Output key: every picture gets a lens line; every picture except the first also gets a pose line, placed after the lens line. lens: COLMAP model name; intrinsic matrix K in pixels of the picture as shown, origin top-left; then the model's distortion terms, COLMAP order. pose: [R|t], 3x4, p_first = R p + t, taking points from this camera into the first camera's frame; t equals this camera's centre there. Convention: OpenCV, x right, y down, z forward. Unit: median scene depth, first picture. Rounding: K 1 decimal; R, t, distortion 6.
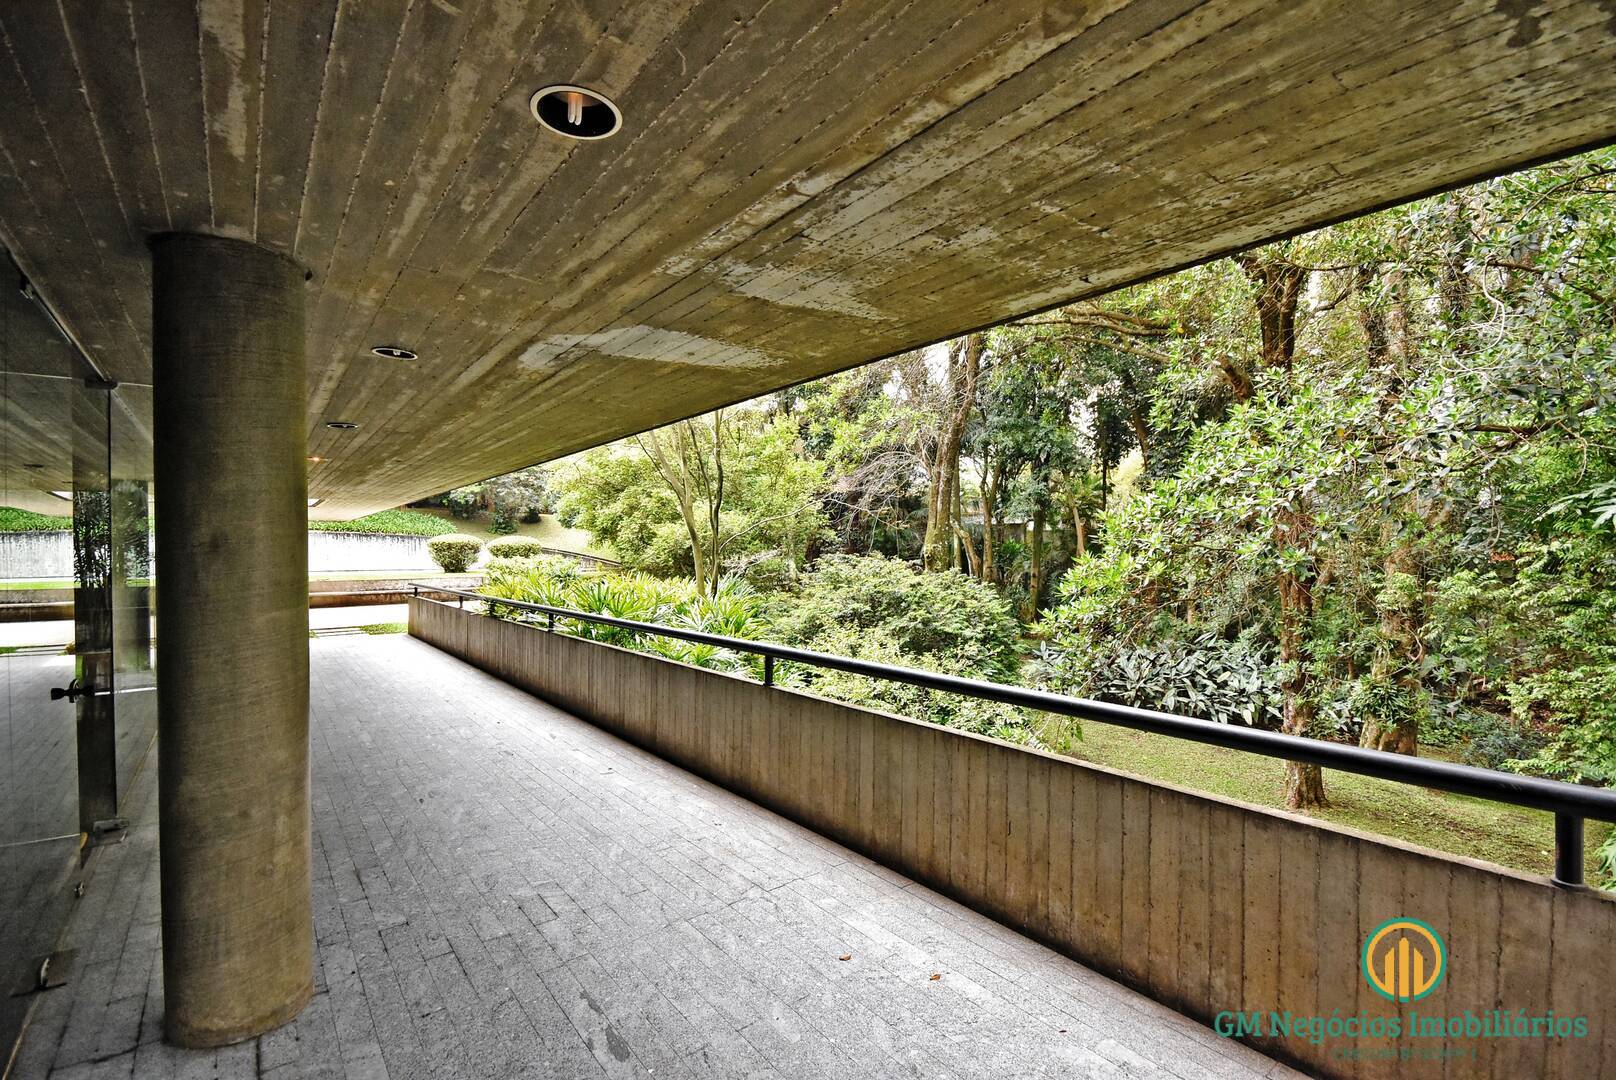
lens RADIAL K [[700.2, 0, 808.1], [0, 700.2, 546.6], [0, 0, 1]] dist [0.032673, -0.023349]
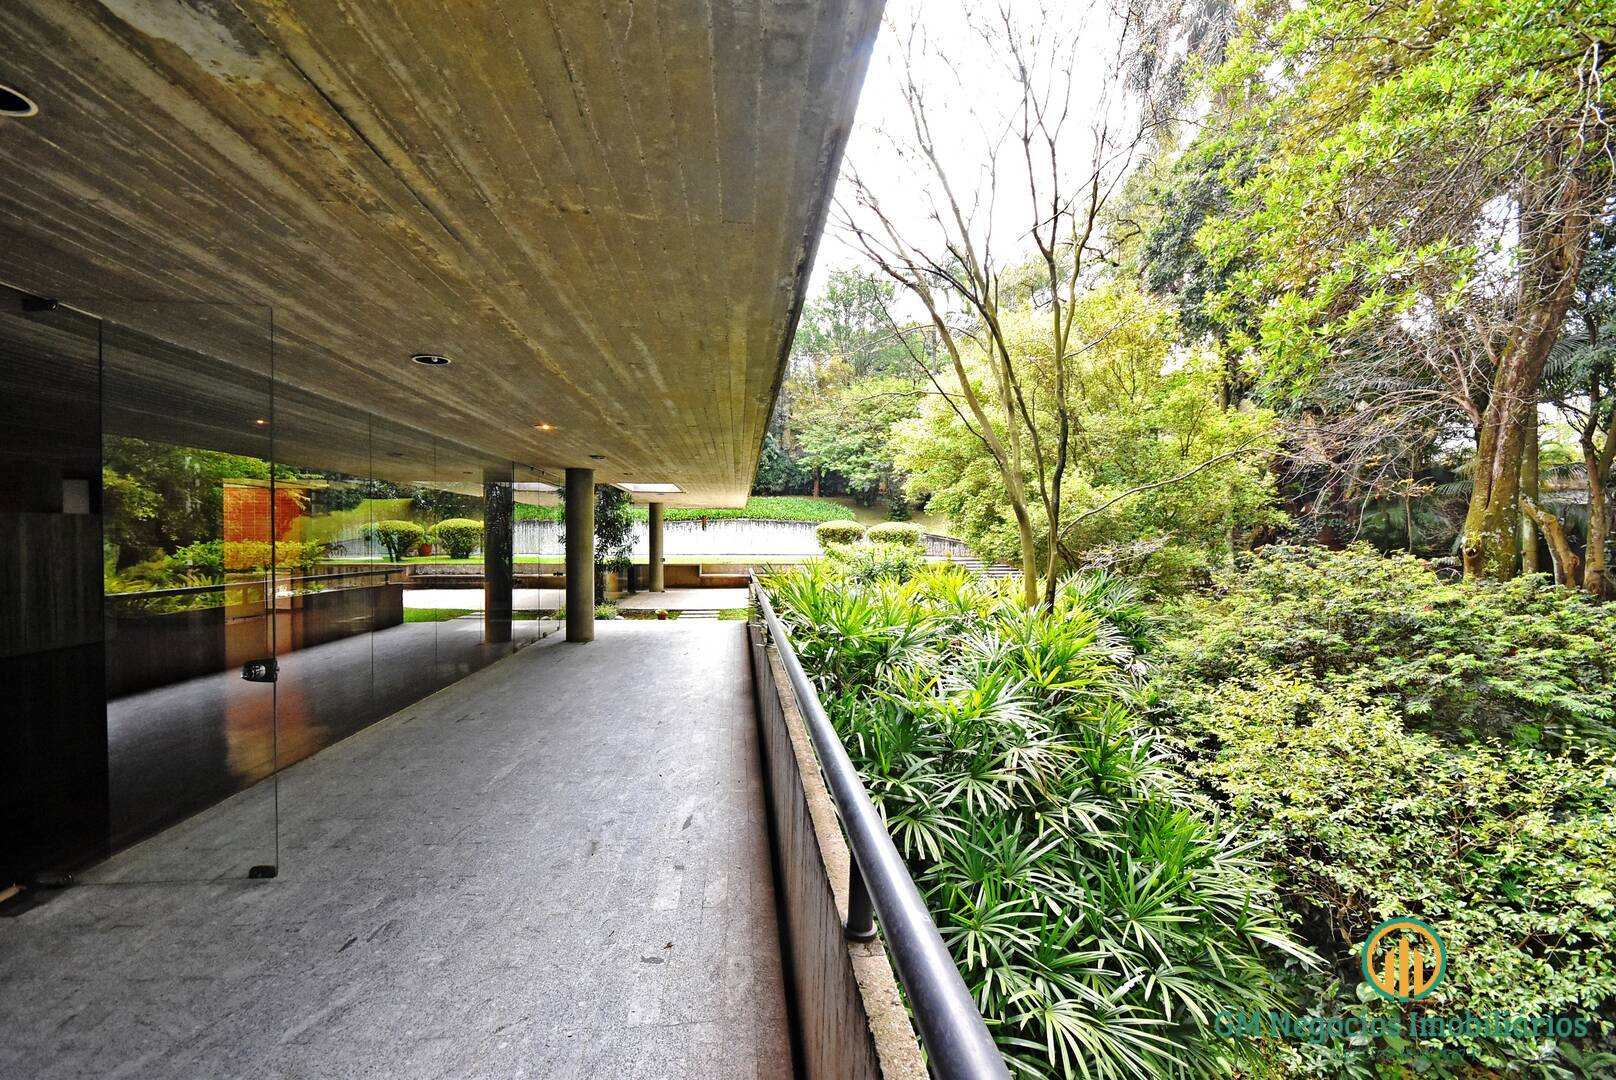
lens RADIAL K [[700.2, 0, 808.1], [0, 700.2, 546.6], [0, 0, 1]] dist [0.032673, -0.023349]
pose [[0.837310, 0.016096, -0.546491, 0.034597], [-0.007253, 0.999806, 0.018334, 0.003305], [0.546680, -0.011387, 0.837264, 0.246804]]
